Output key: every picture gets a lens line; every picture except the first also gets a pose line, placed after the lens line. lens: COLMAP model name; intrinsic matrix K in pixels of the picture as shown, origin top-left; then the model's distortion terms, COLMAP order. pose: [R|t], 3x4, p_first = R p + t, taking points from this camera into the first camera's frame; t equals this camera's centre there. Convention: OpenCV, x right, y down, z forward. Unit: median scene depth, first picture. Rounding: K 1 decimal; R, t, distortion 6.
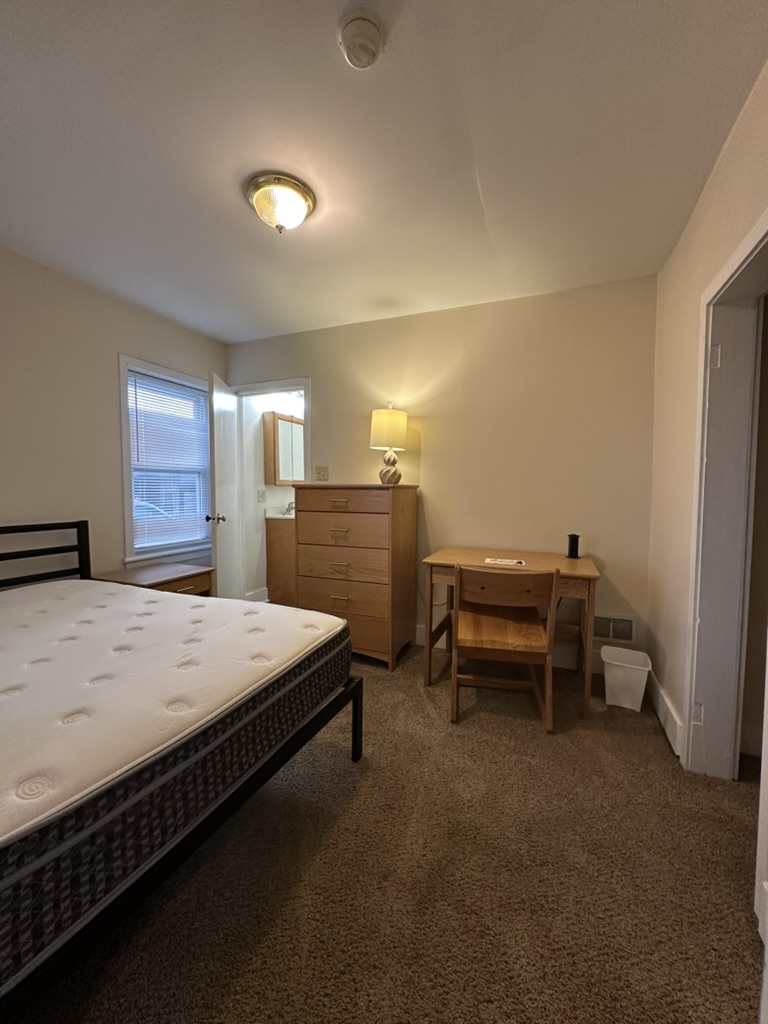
lens RADIAL K [[408.8, 0, 384.0], [0, 408.8, 512.0], [0, 0, 1]] dist [-0.000827, -0.000025]
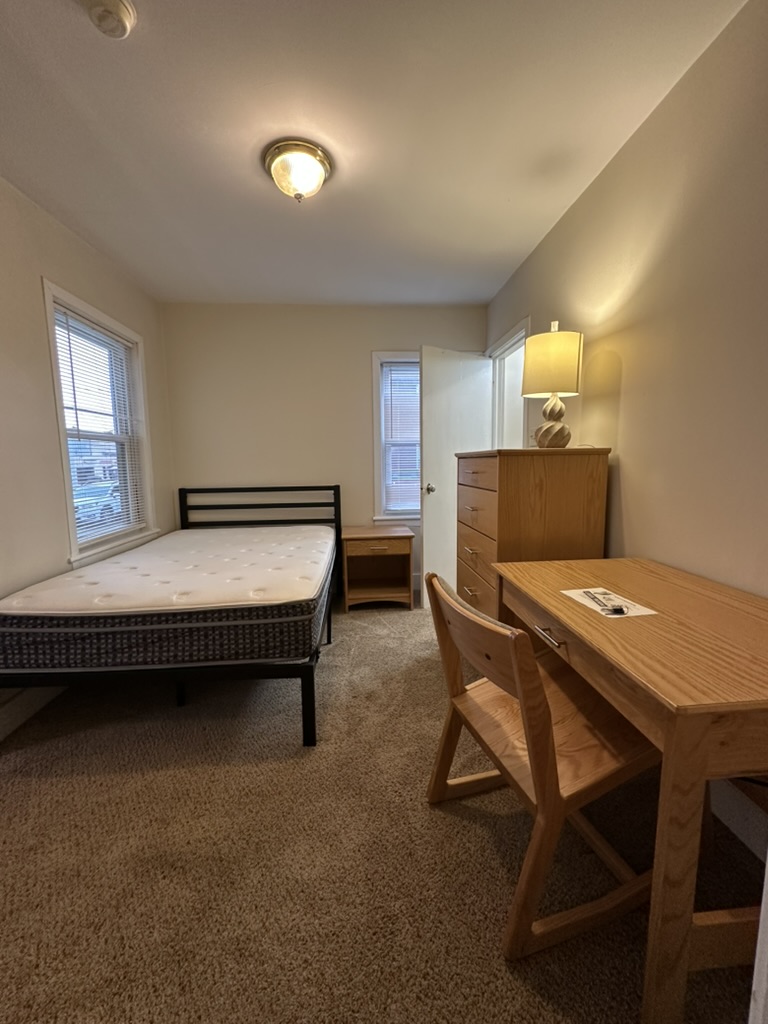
lens RADIAL K [[408.8, 0, 384.0], [0, 408.8, 512.0], [0, 0, 1]] dist [-0.000827, -0.000025]
pose [[0.449265, 0.095516, -0.888278, 0.500422], [-0.034968, 0.995386, 0.089348, -0.015173], [0.892714, -0.009080, 0.450532, 0.458018]]
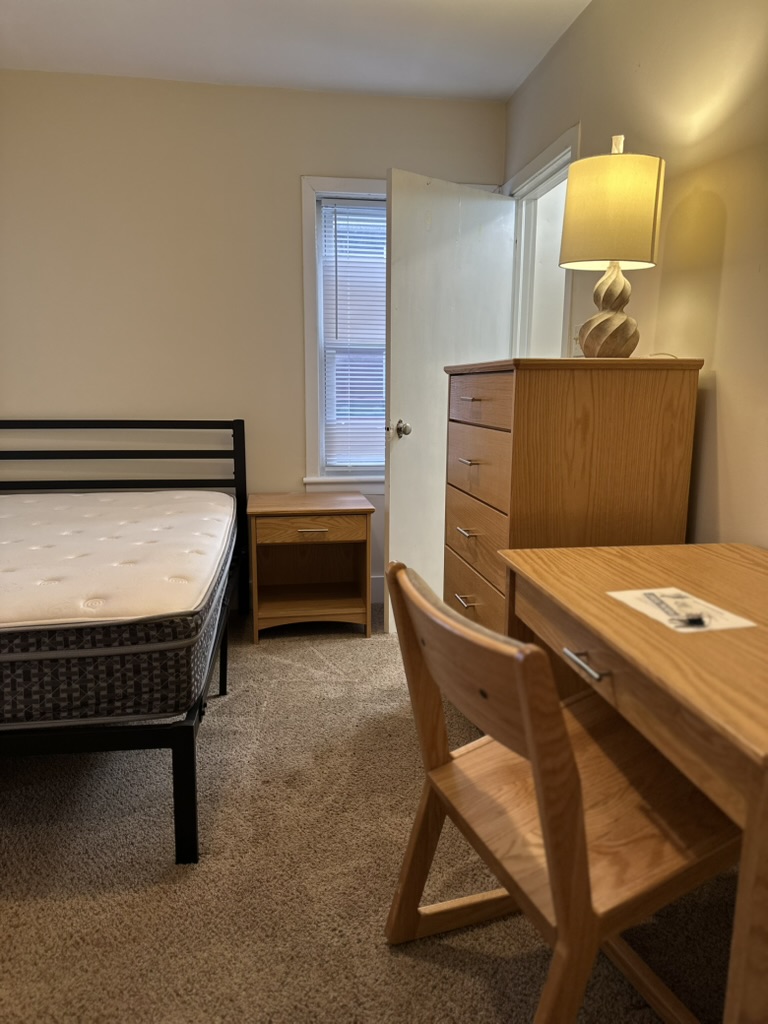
lens RADIAL K [[719.4, 0, 382.9], [0, 719.4, 513.2], [0, 0, 1]] dist [0.106419, -0.156288]
pose [[0.517383, 0.146045, -0.843200, 0.520841], [-0.053670, 0.988928, 0.138354, -0.007018], [0.854069, -0.026328, 0.519492, 0.454001]]
